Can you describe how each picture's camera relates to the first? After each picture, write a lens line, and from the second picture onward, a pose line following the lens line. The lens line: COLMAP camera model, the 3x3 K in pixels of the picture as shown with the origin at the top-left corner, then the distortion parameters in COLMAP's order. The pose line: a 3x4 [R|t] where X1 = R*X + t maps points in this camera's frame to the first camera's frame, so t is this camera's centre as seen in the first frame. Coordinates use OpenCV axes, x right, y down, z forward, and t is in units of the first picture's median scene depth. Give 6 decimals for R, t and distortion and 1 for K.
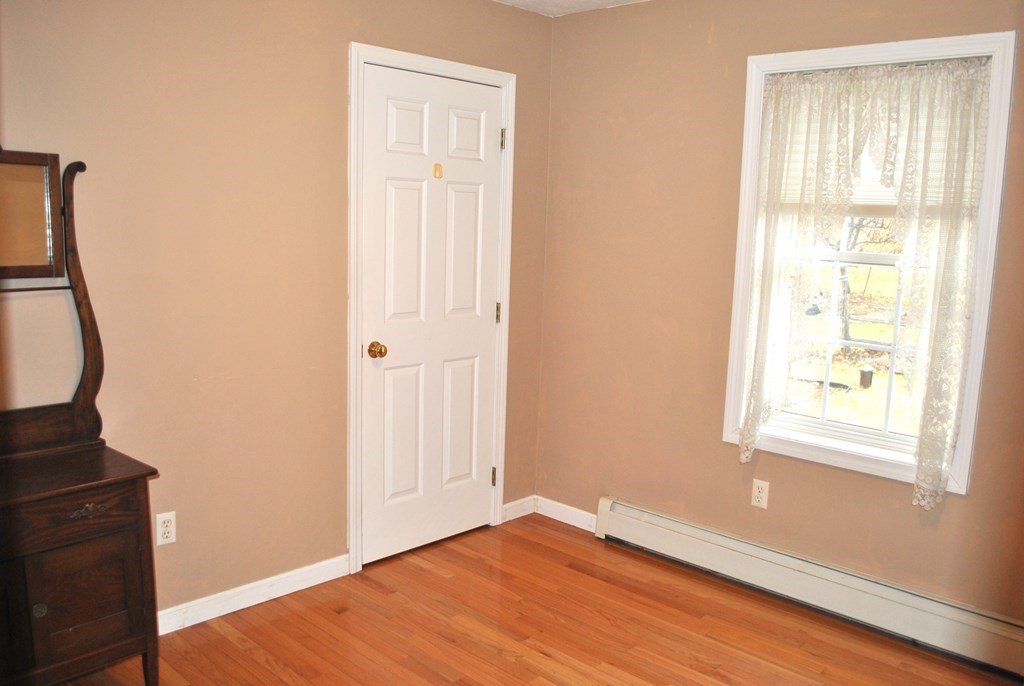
lens RADIAL K [[867.6, 0, 512.0], [0, 867.6, 343.0], [0, 0, 1]] dist [-0.082542, 0.007627]
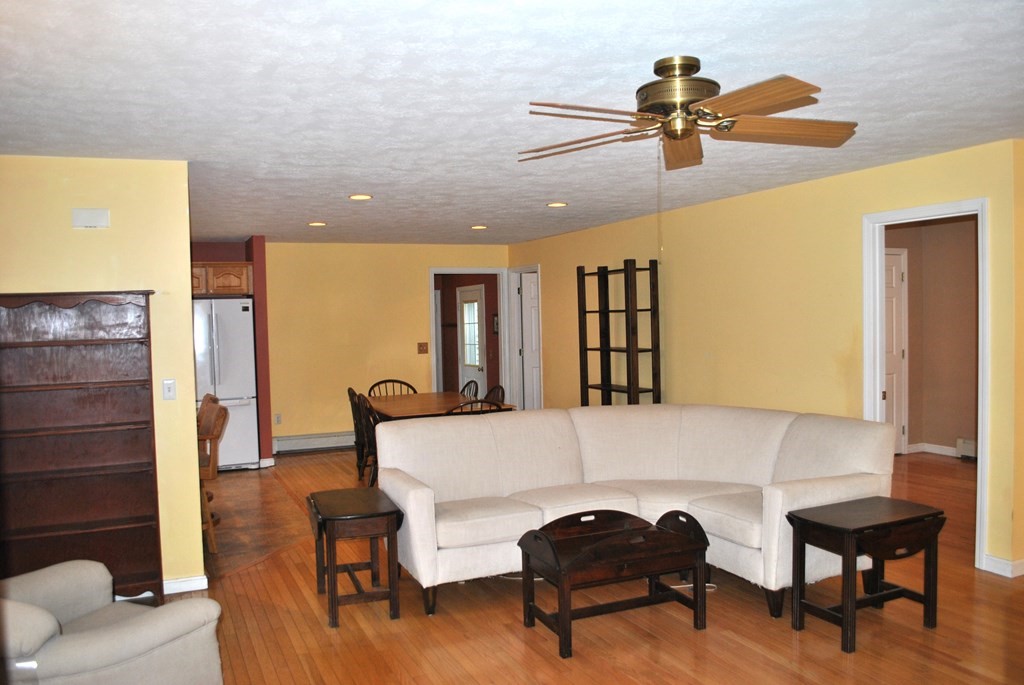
lens RADIAL K [[809.5, 0, 512.0], [0, 809.5, 342.5], [0, 0, 1]] dist [-0.085944, 0.018099]
pose [[0.928125, -0.039586, -0.370157, -0.188086], [-0.004057, 0.993196, -0.116388, 0.171831], [0.372245, 0.109524, 0.921649, -1.220217]]
